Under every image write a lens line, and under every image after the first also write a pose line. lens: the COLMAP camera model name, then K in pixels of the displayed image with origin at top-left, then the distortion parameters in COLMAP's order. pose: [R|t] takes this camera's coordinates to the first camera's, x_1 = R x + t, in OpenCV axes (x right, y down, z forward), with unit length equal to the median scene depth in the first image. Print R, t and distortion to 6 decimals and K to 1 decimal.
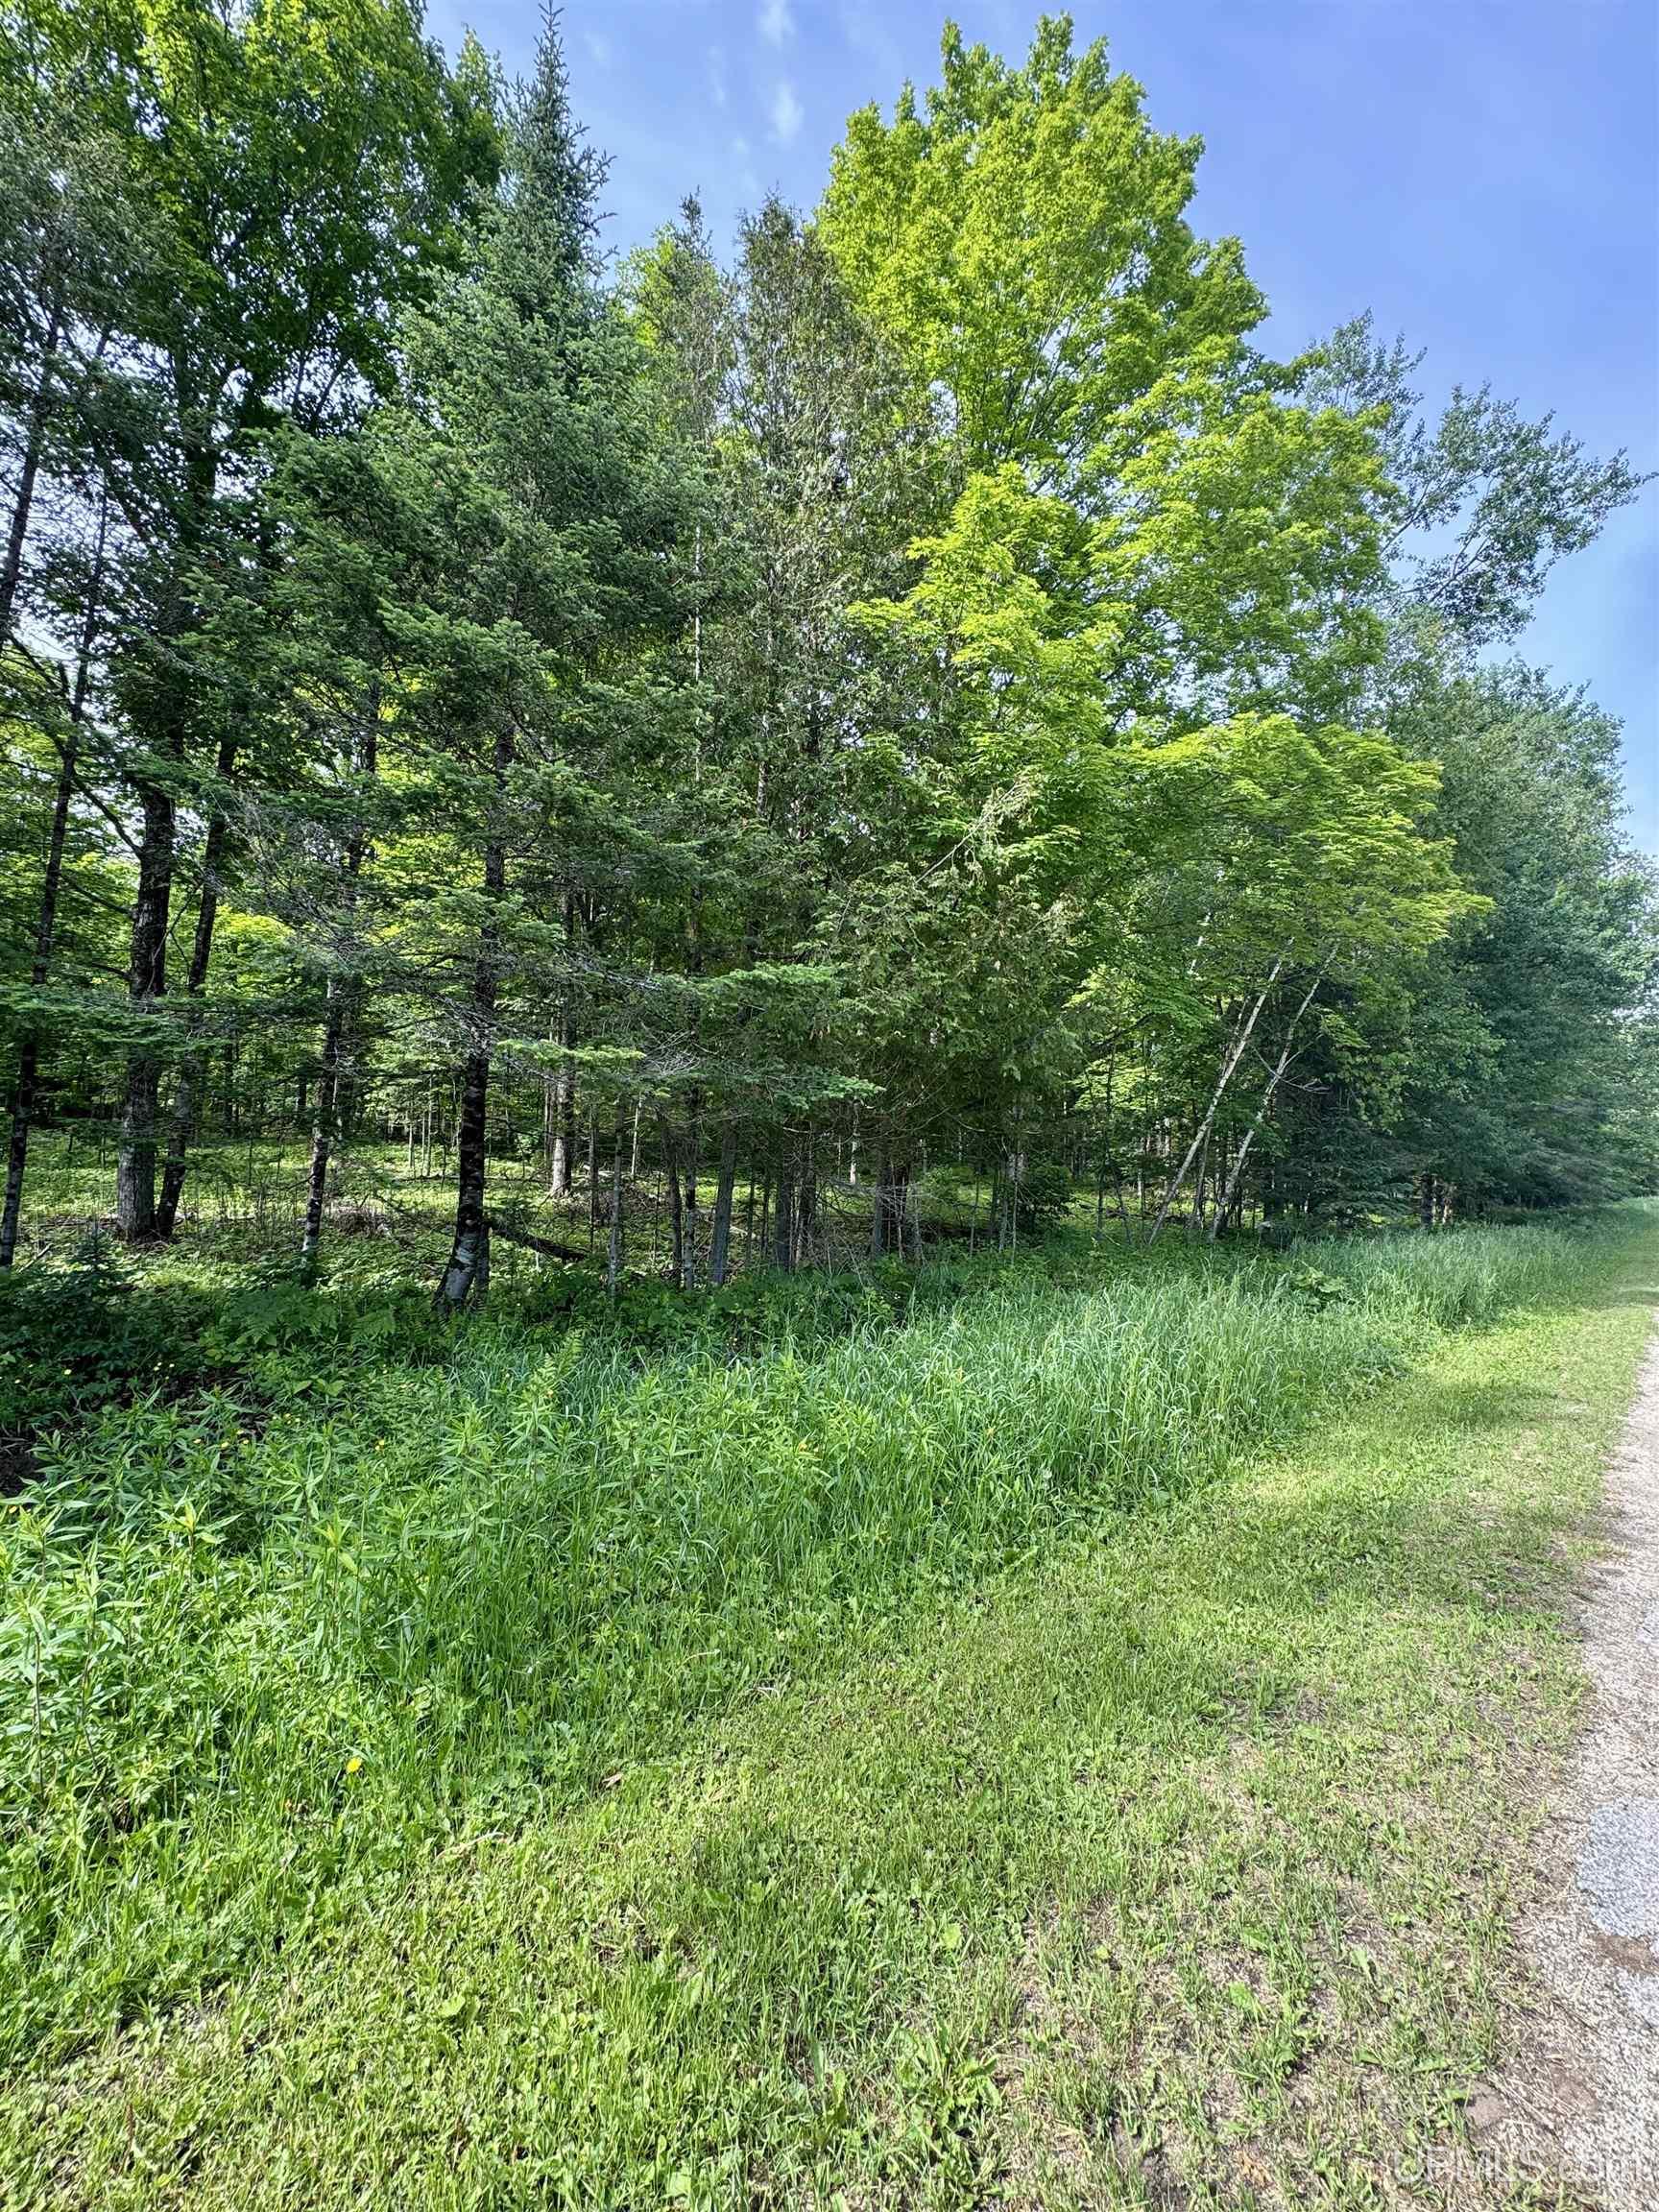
lens RADIAL K [[879.0, 0, 829.5], [0, 879.0, 1106.0], [0, 0, 1]] dist [-0.002108, -0.000039]
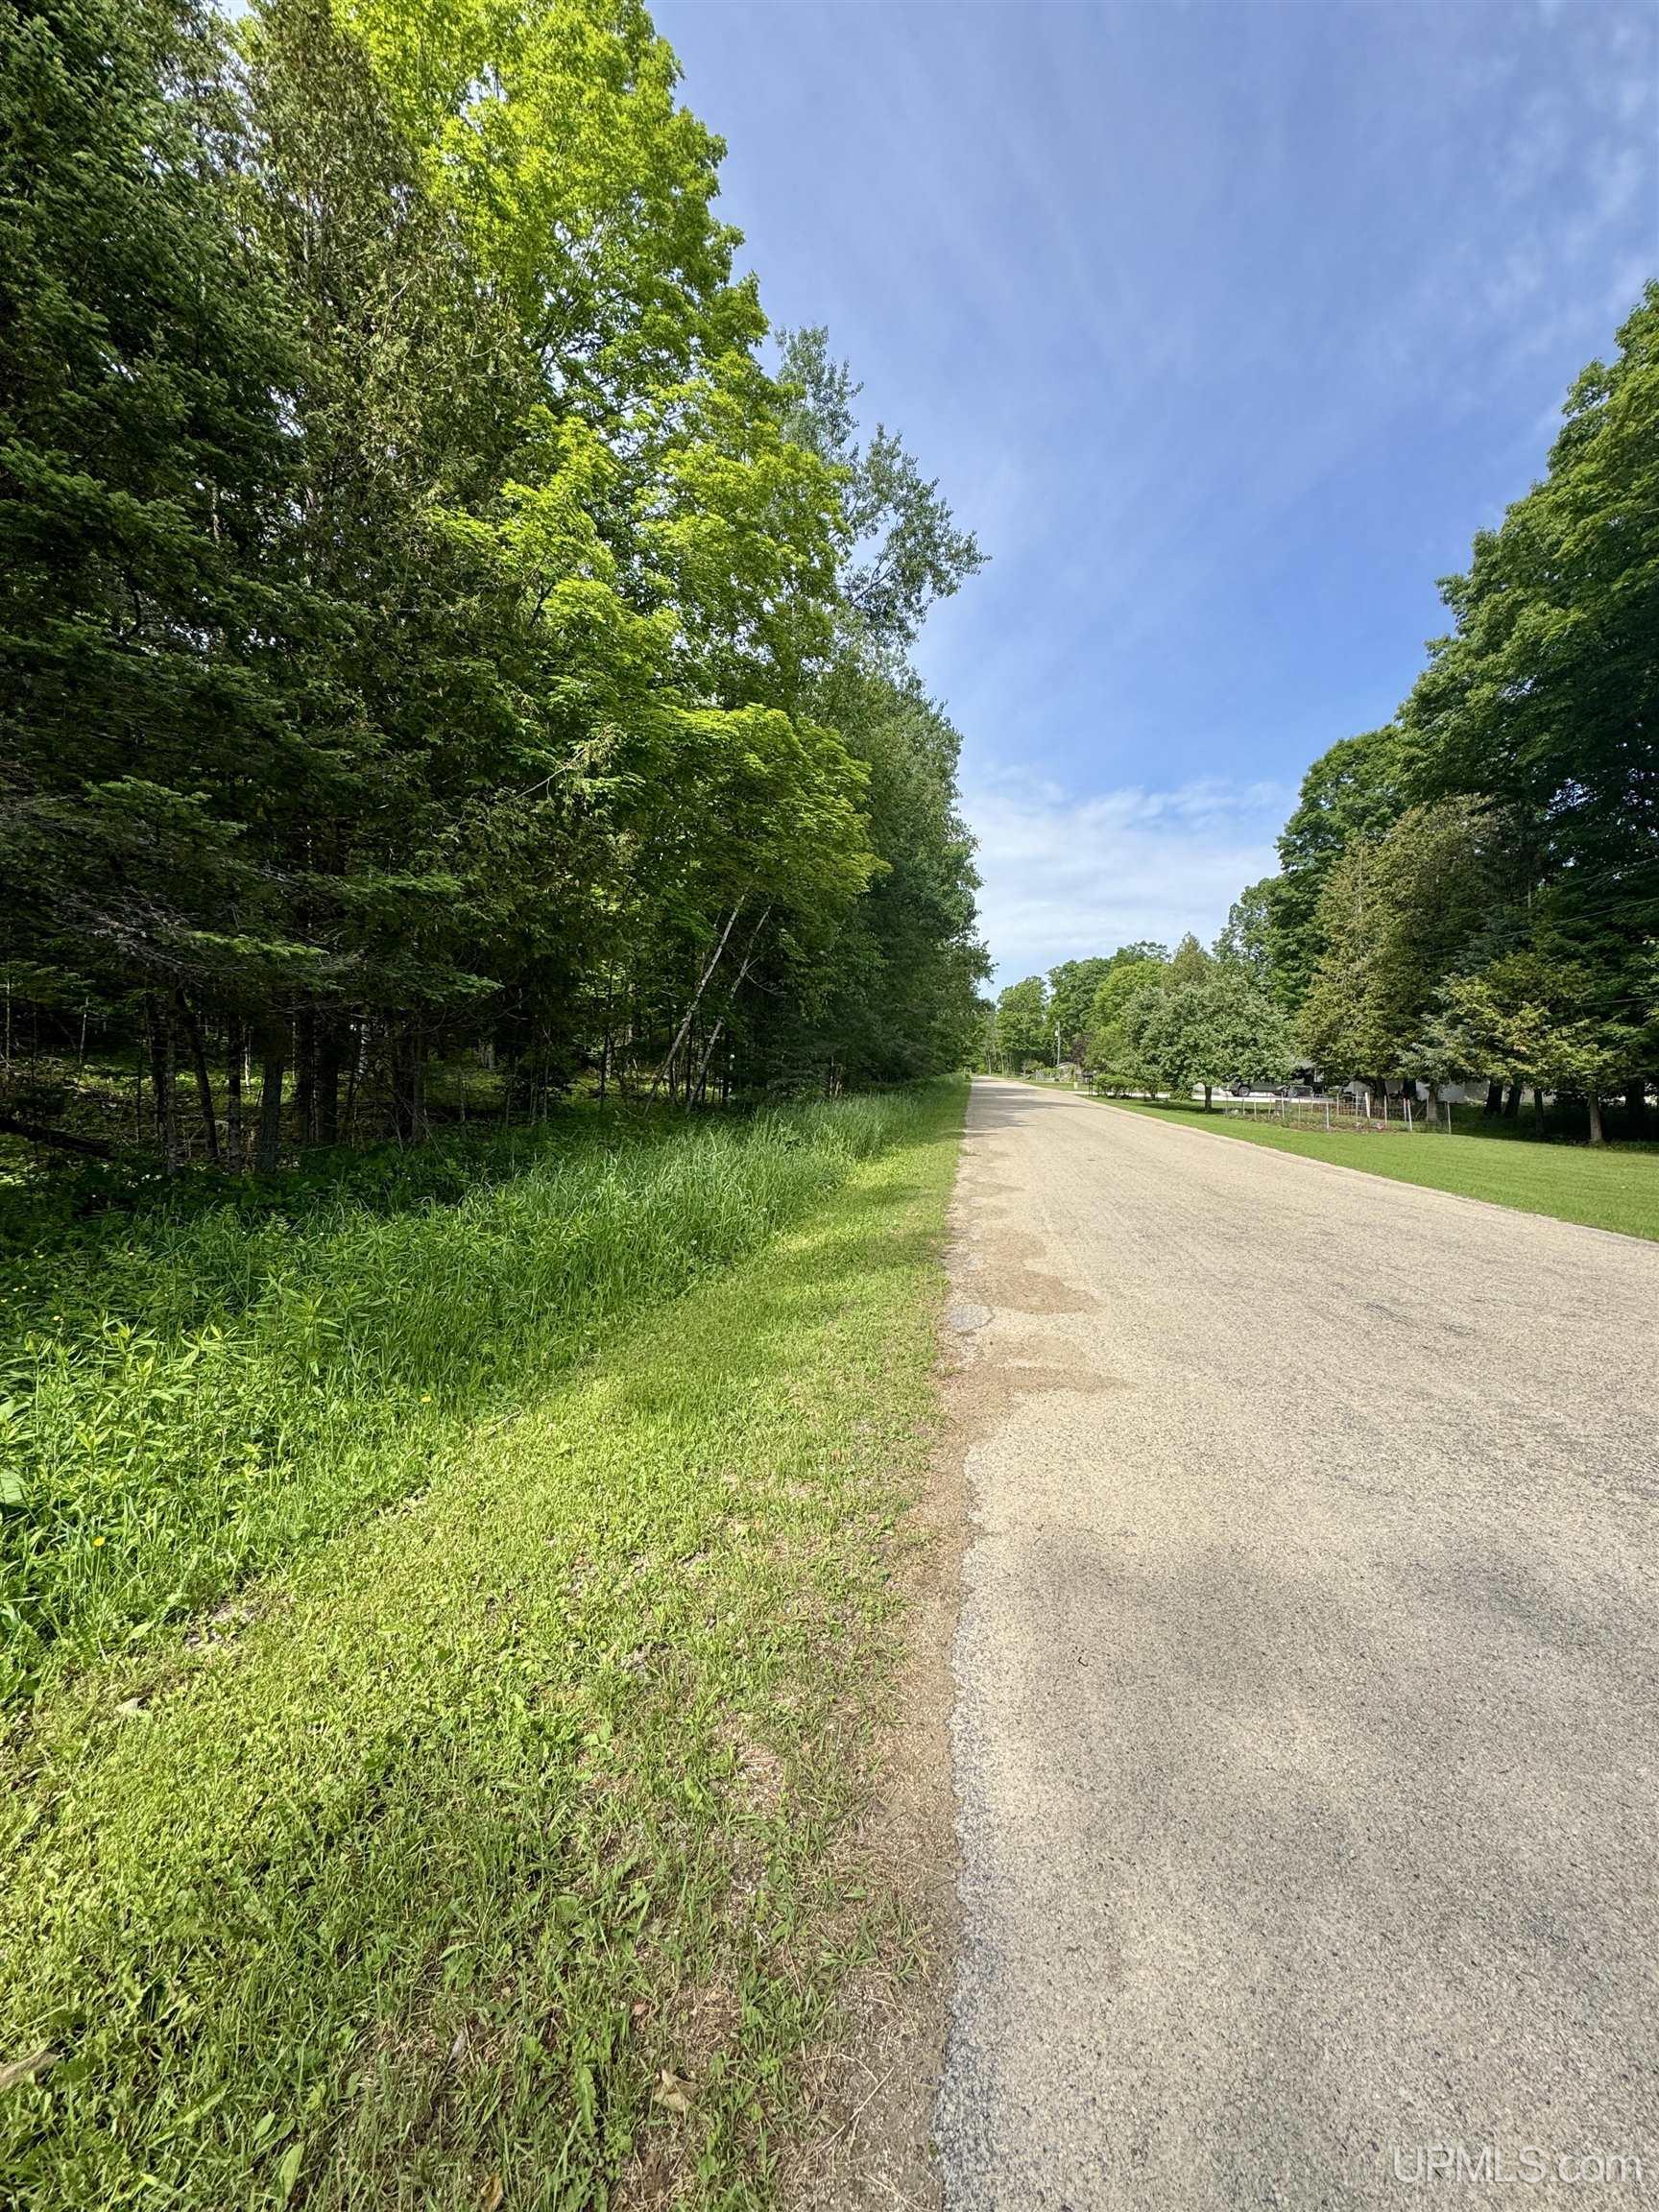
lens RADIAL K [[879.0, 0, 829.5], [0, 879.0, 1106.0], [0, 0, 1]] dist [-0.002108, -0.000039]
pose [[0.817993, -0.034578, 0.574187, -0.102107], [-0.041217, 0.992102, 0.118465, -0.006996], [-0.573749, -0.120570, 0.810108, -0.092745]]
